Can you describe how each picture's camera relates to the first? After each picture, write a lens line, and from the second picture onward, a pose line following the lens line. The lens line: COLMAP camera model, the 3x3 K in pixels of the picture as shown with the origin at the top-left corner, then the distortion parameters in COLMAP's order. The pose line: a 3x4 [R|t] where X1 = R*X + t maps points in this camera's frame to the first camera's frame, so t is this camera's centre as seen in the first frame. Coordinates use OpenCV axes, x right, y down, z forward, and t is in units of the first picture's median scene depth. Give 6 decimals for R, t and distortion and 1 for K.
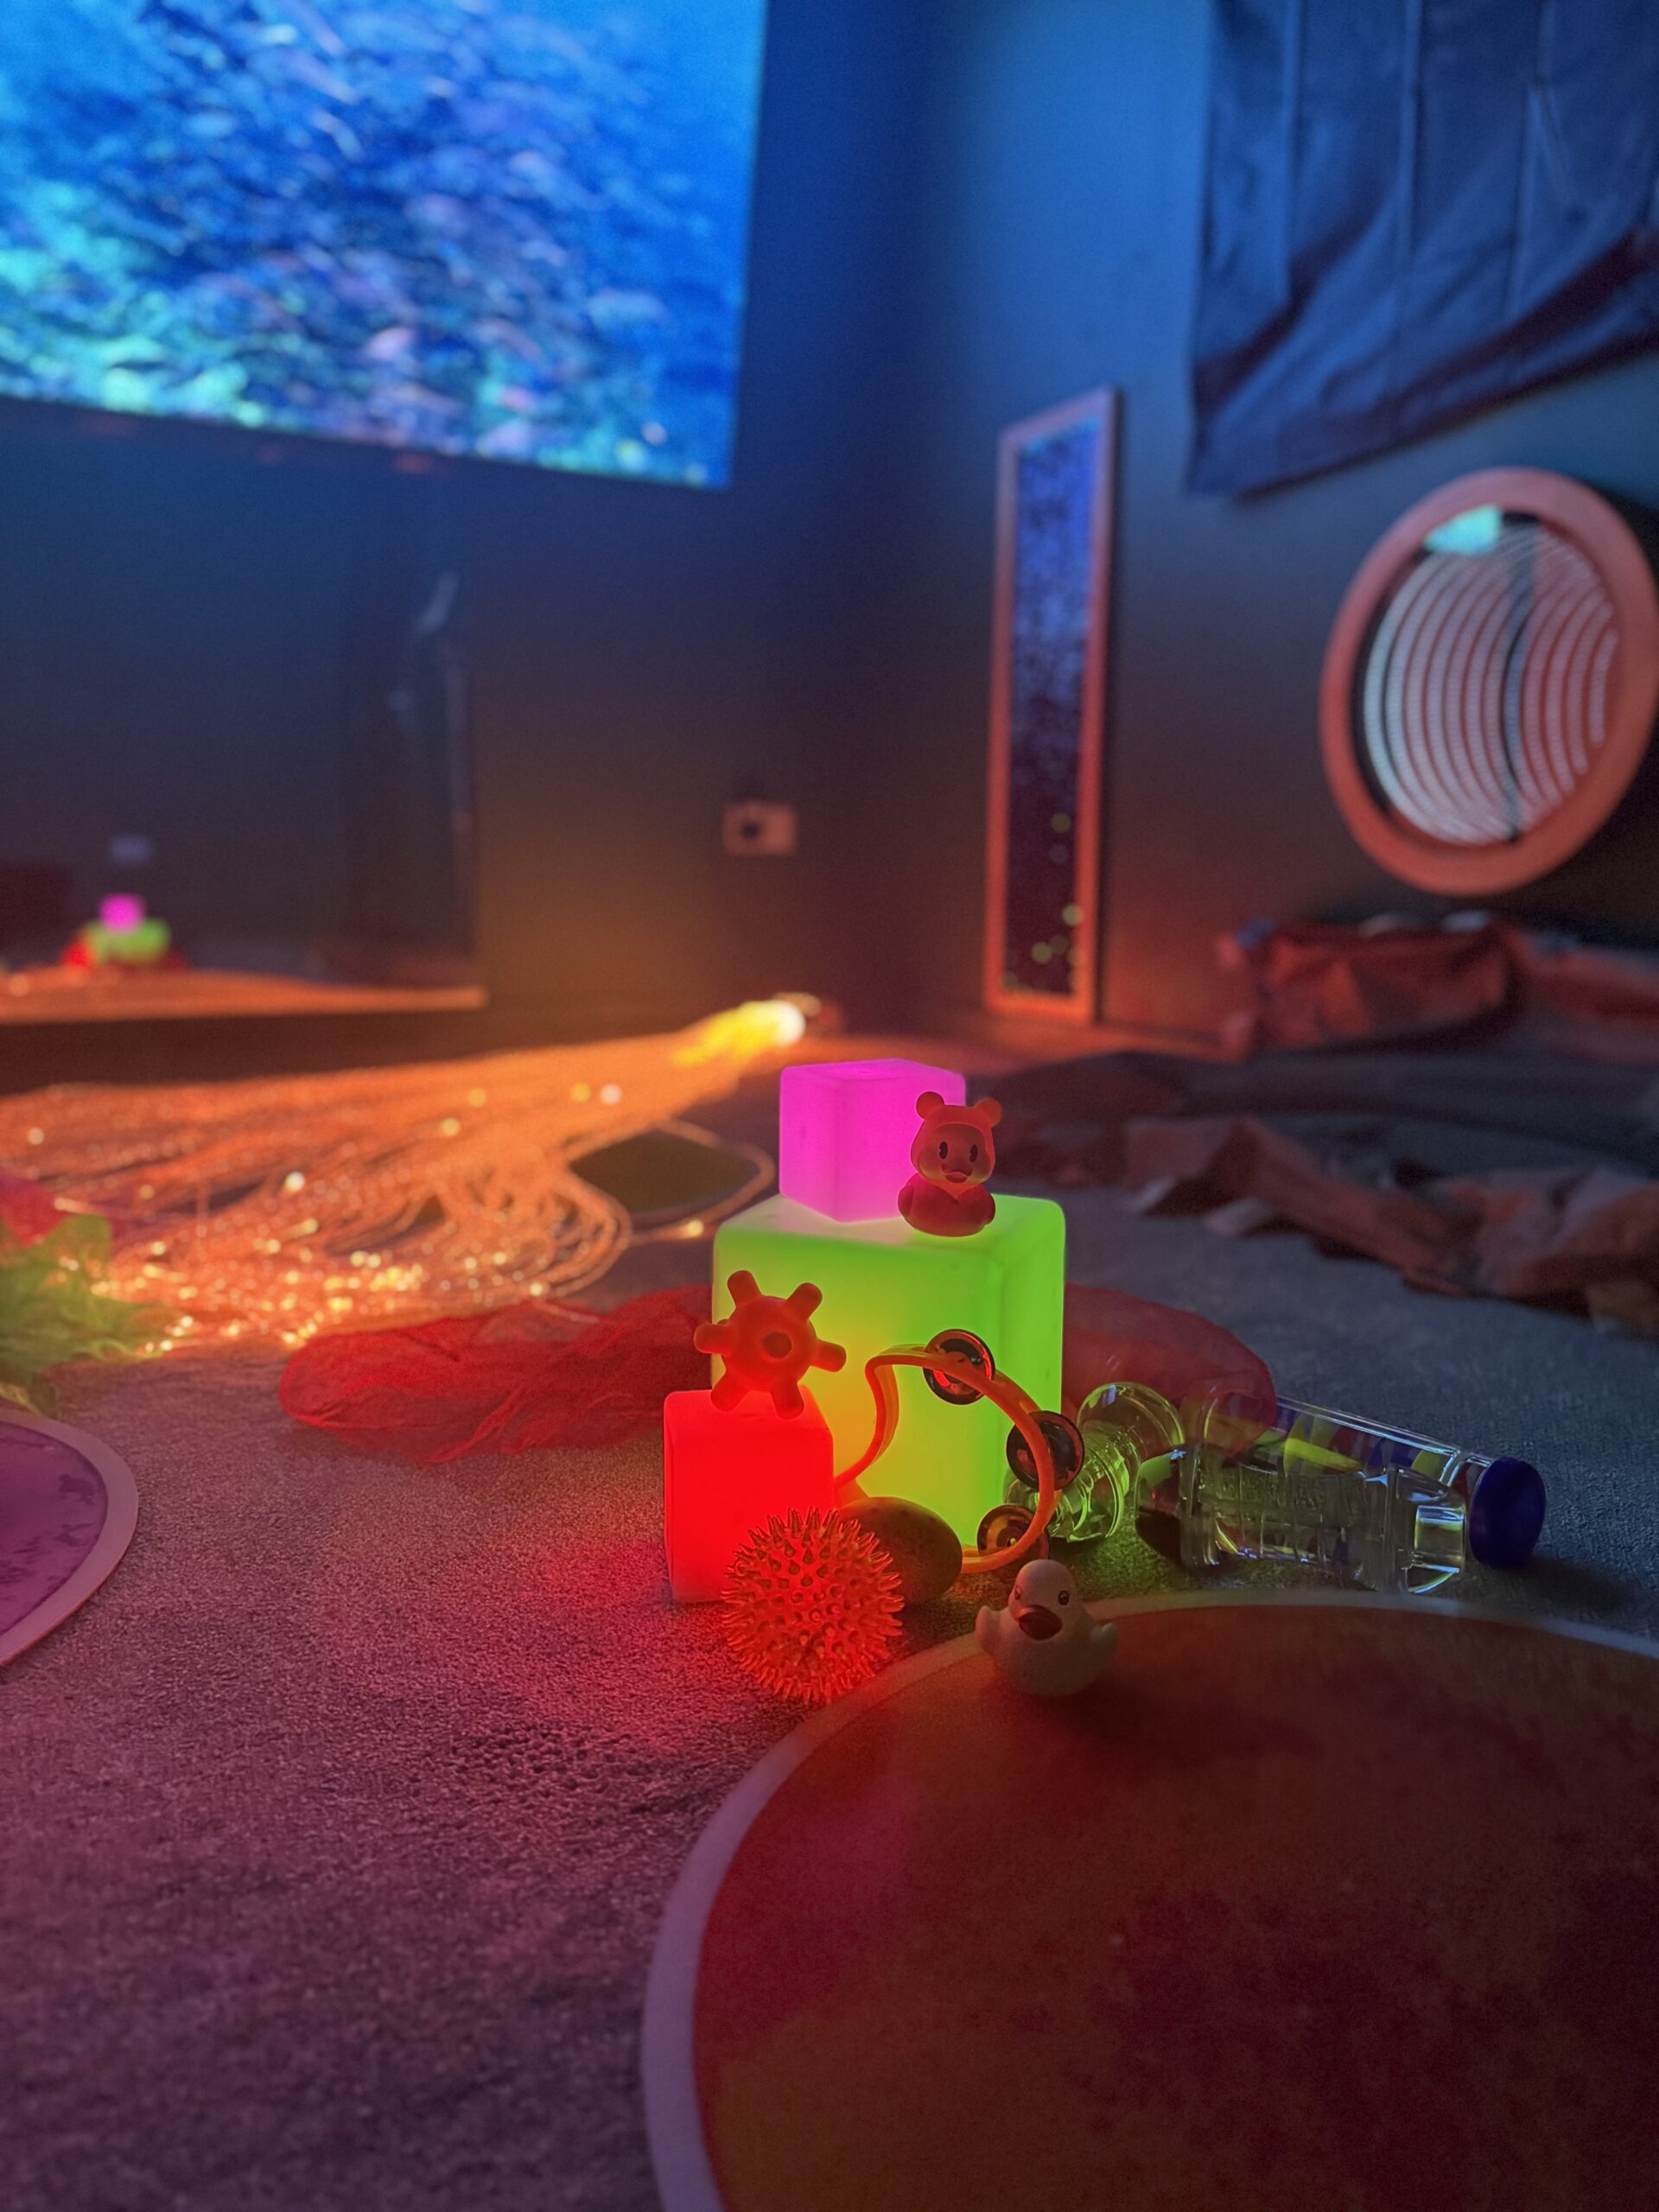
lens RADIAL K [[1556.8, 0, 833.7], [0, 1556.8, 1101.4], [0, 0, 1]] dist [0.016046, -0.022325]
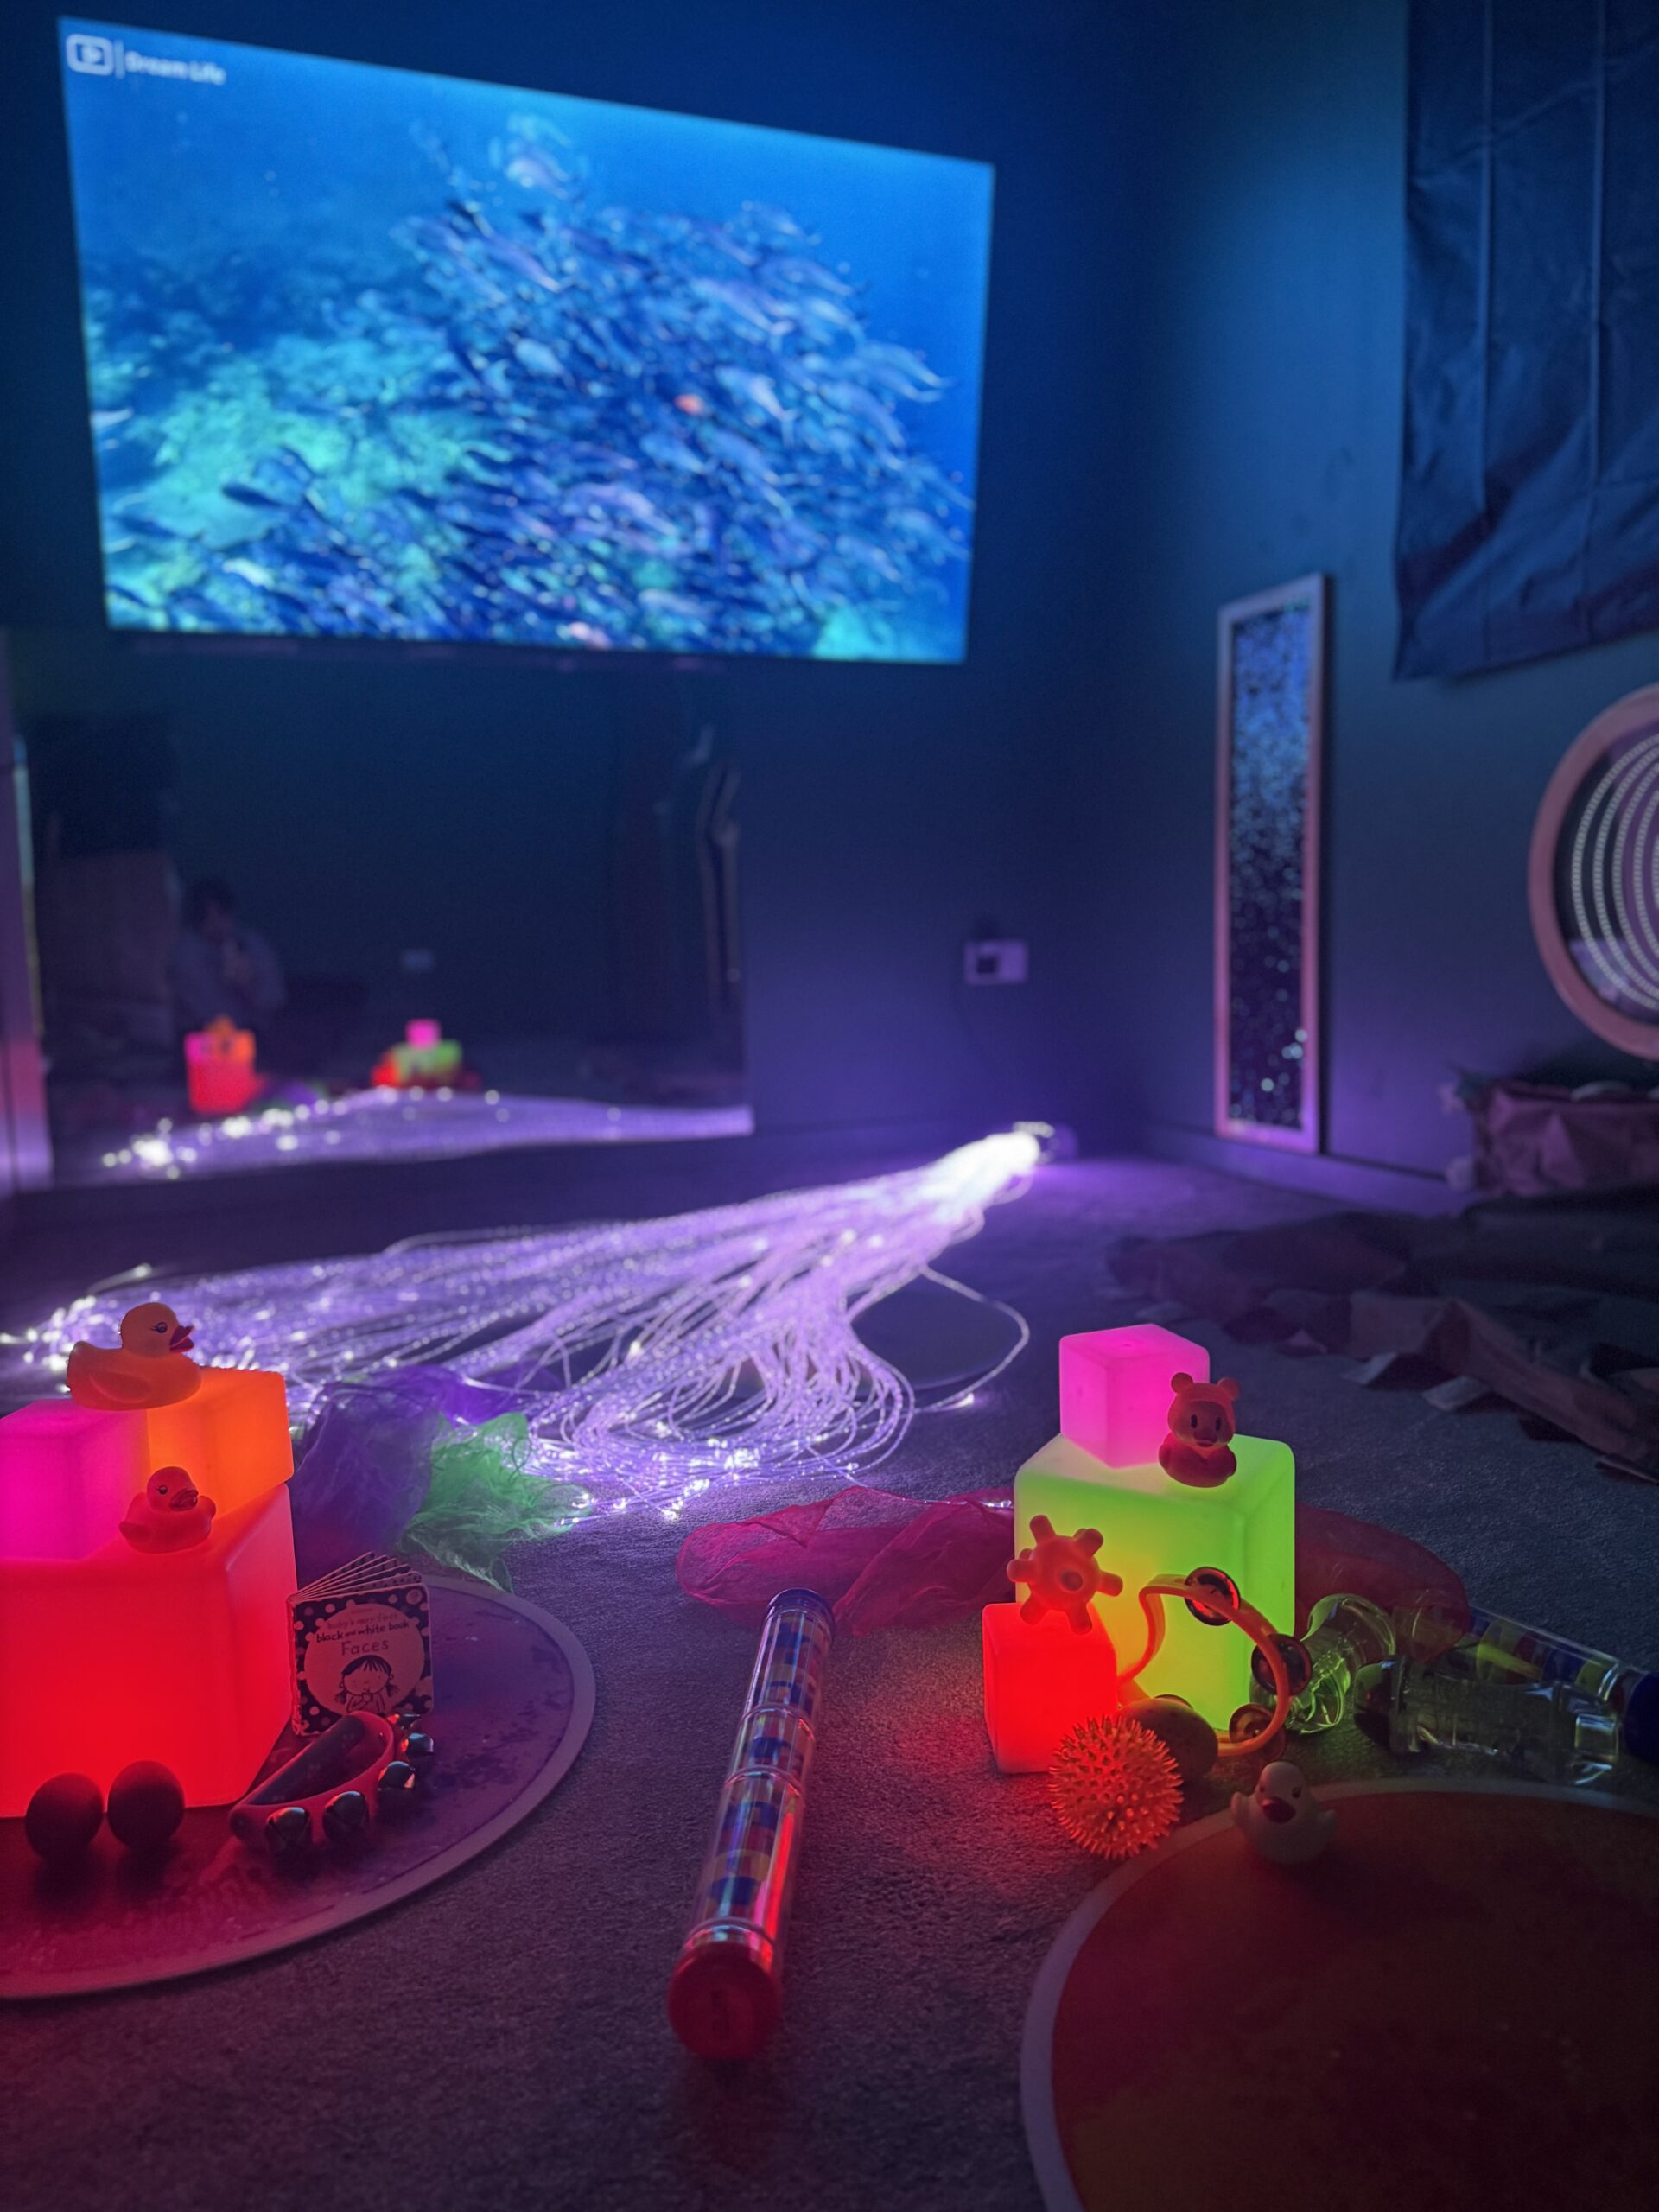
lens RADIAL K [[1556.8, 0, 857.0], [0, 1556.8, 1098.3], [0, 0, 1]] dist [0.016046, -0.022325]
pose [[0.991725, -0.020135, -0.126789, -0.040124], [0.016475, 0.999418, -0.029856, -0.210526], [0.127317, 0.027520, 0.991480, -0.348818]]
